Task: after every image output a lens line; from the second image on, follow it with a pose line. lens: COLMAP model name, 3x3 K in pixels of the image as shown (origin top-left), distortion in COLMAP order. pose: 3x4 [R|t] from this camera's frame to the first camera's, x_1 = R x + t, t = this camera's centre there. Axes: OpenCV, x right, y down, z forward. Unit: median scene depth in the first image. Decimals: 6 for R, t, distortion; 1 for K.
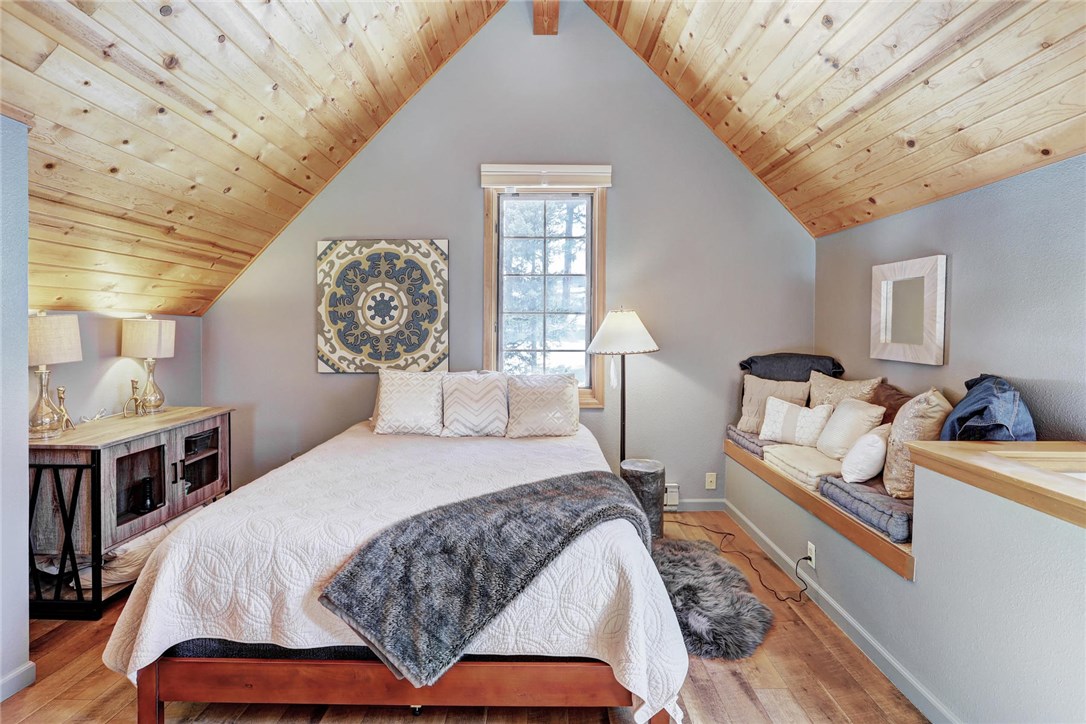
lens RADIAL K [[565.9, 0, 543.0], [0, 565.9, 362.0], [0, 0, 1]] dist [-0.004832, 0.000064]
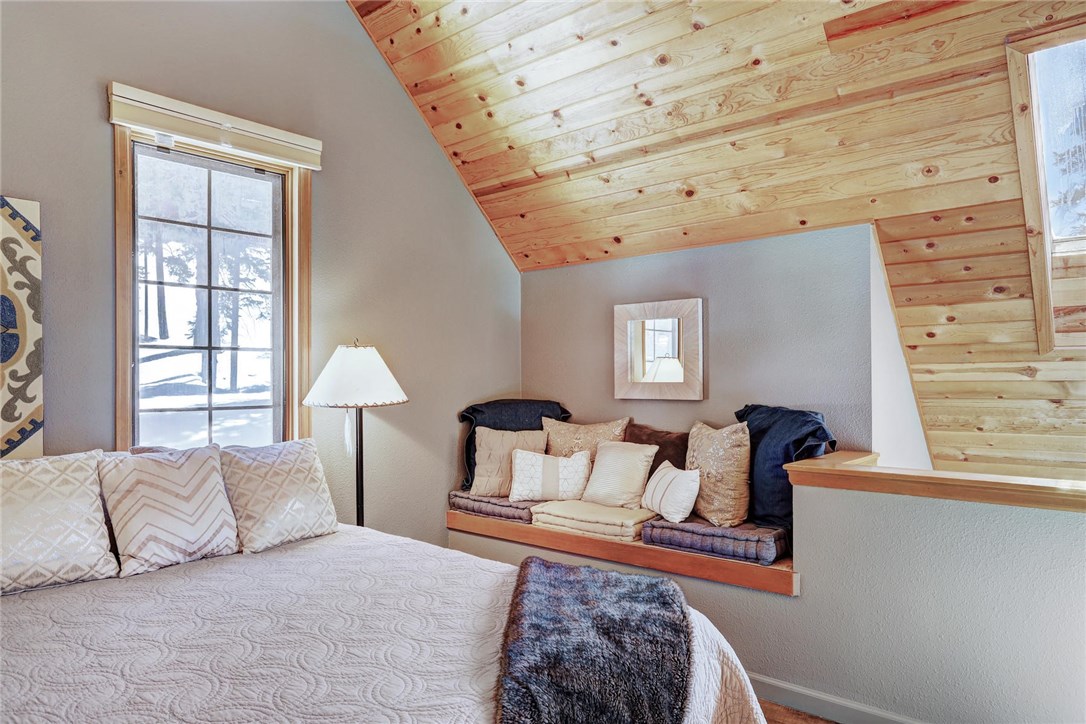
lens RADIAL K [[721.5, 0, 543.0], [0, 721.5, 362.0], [0, 0, 1]] dist [-0.024878, 0.071485]
pose [[0.659275, 0.008766, 0.751851, -0.390458], [0.062166, 0.995873, -0.066122, 0.003992], [-0.749328, 0.090332, 0.656009, 0.241350]]
